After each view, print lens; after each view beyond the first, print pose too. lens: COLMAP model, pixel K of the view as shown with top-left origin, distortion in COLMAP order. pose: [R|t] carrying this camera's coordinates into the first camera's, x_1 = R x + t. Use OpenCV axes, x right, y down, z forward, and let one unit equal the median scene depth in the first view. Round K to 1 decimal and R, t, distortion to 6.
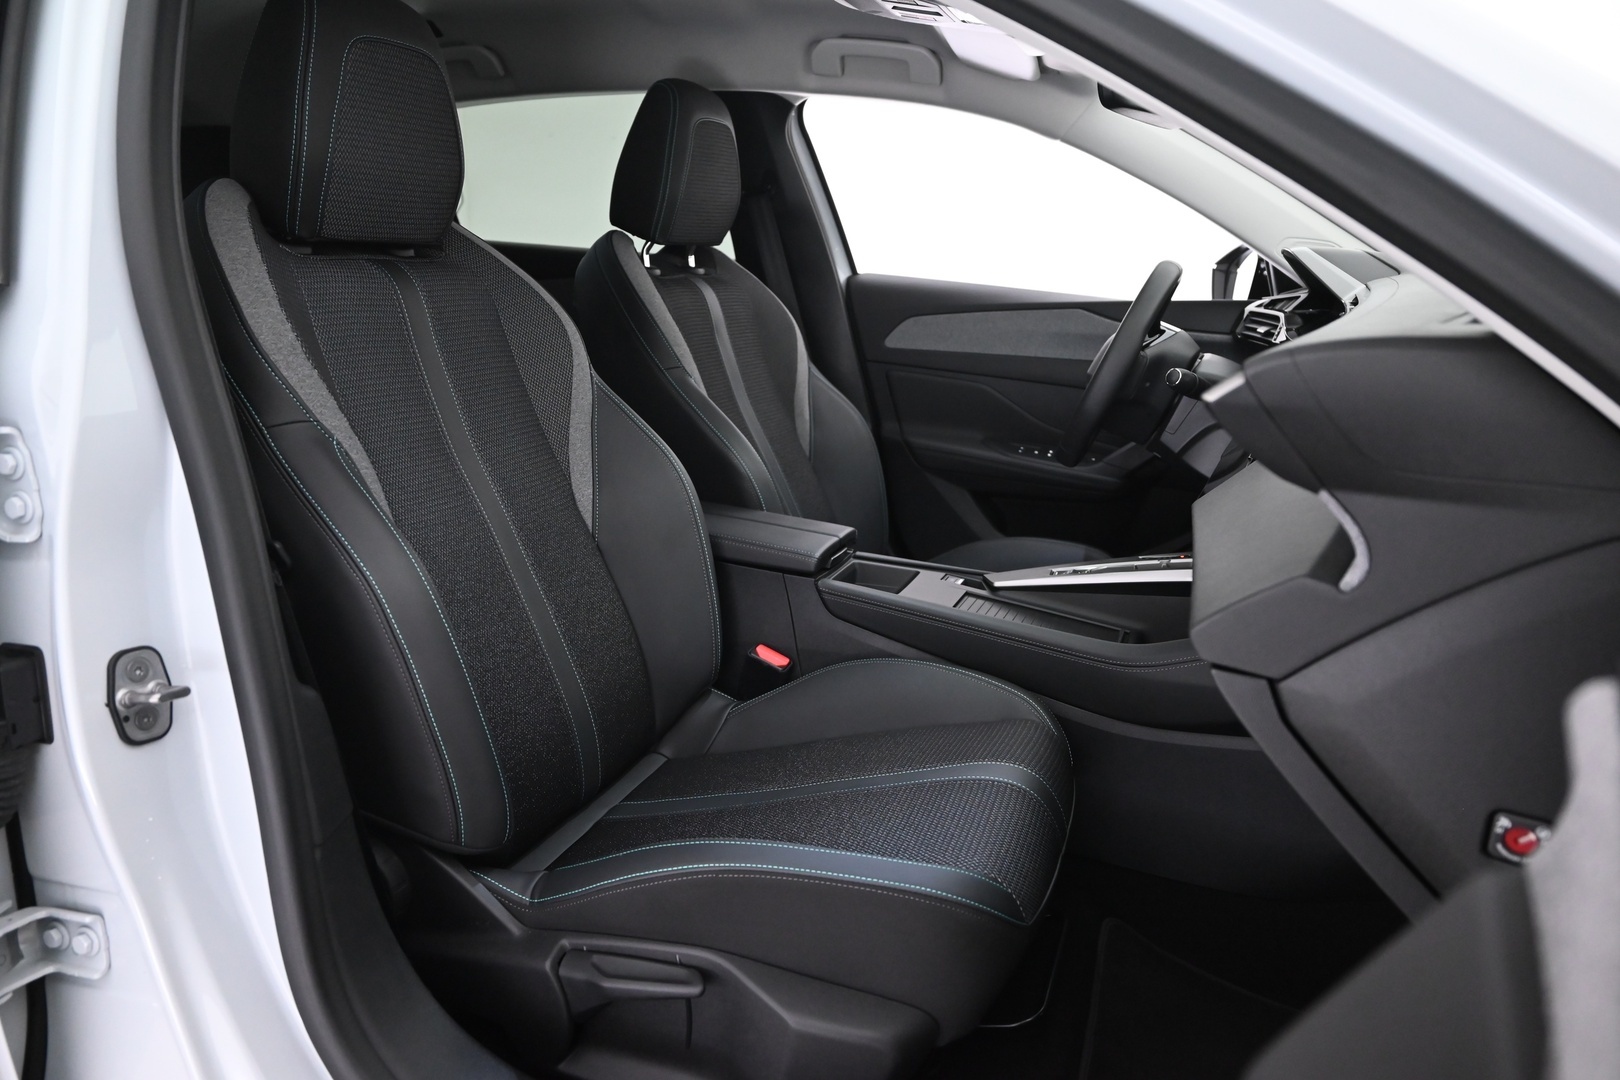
lens RADIAL K [[1131.2, 0, 810.4], [0, 1131.2, 552.9], [0, 0, 1]] dist [0.007472, 0.001702]
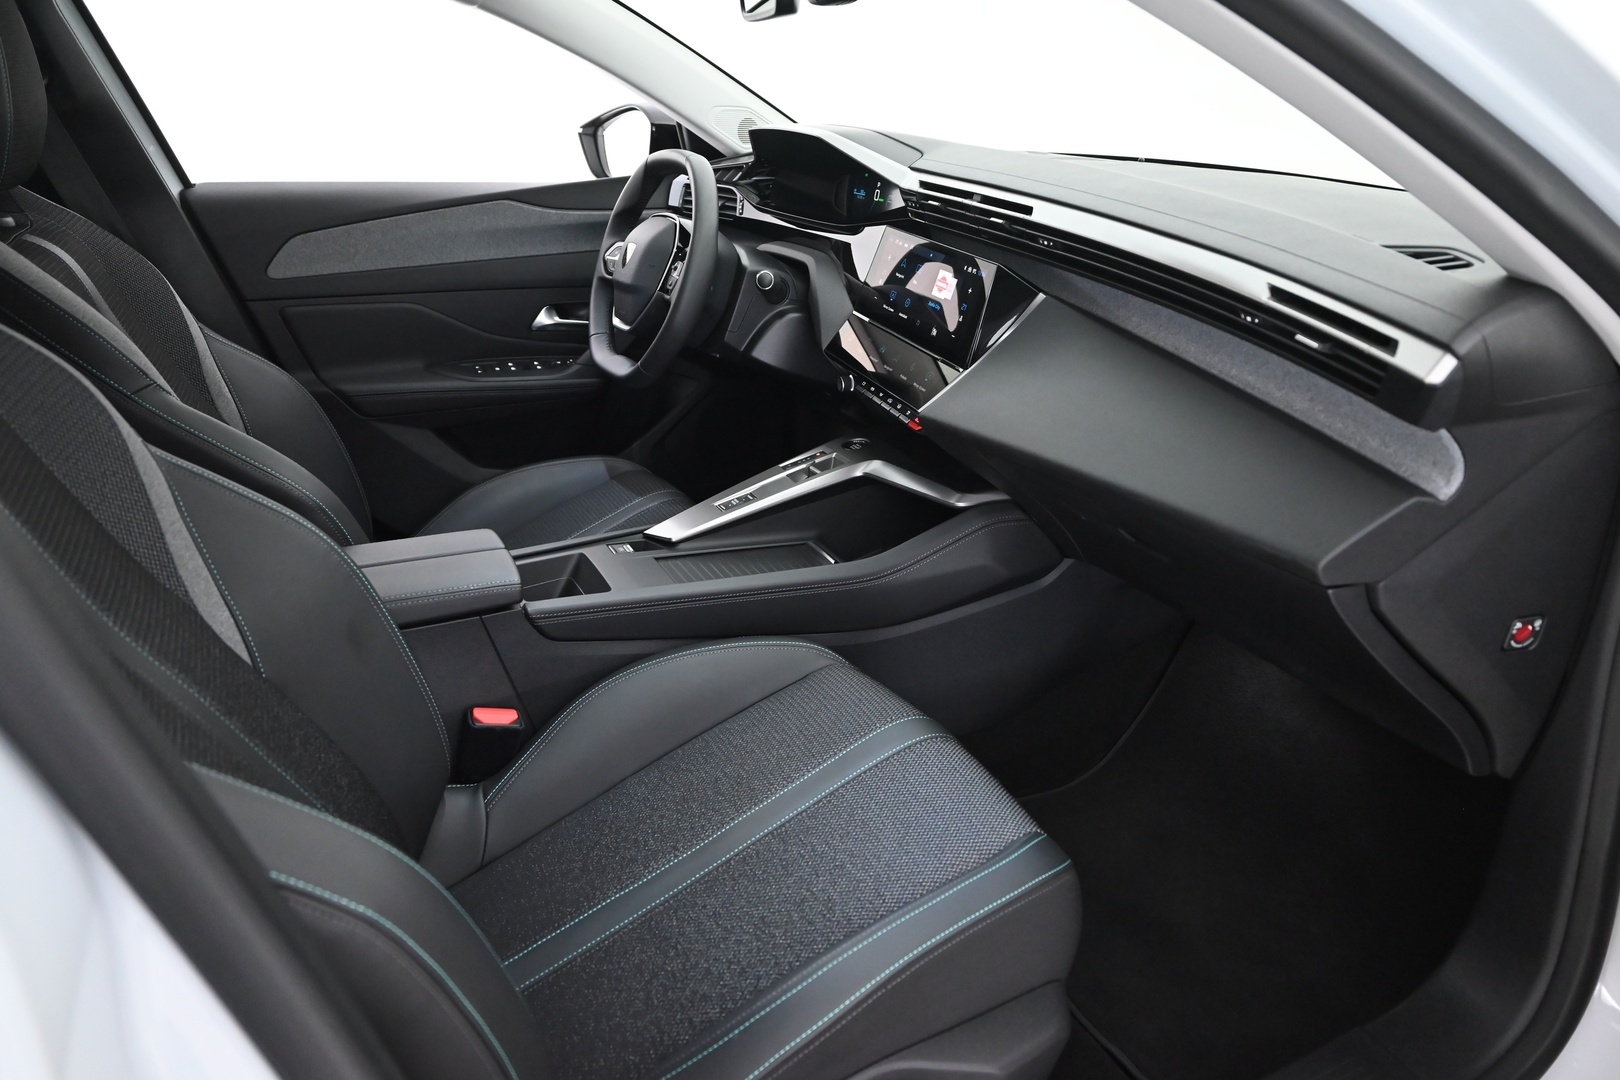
lens RADIAL K [[1131.2, 0, 810.4], [0, 1131.2, 552.9], [0, 0, 1]] dist [0.007472, 0.001702]
pose [[0.672034, -0.340338, 0.657679, -0.271806], [0.225943, 0.940018, 0.255569, -0.126180], [-0.705210, -0.023153, 0.708621, 0.195622]]
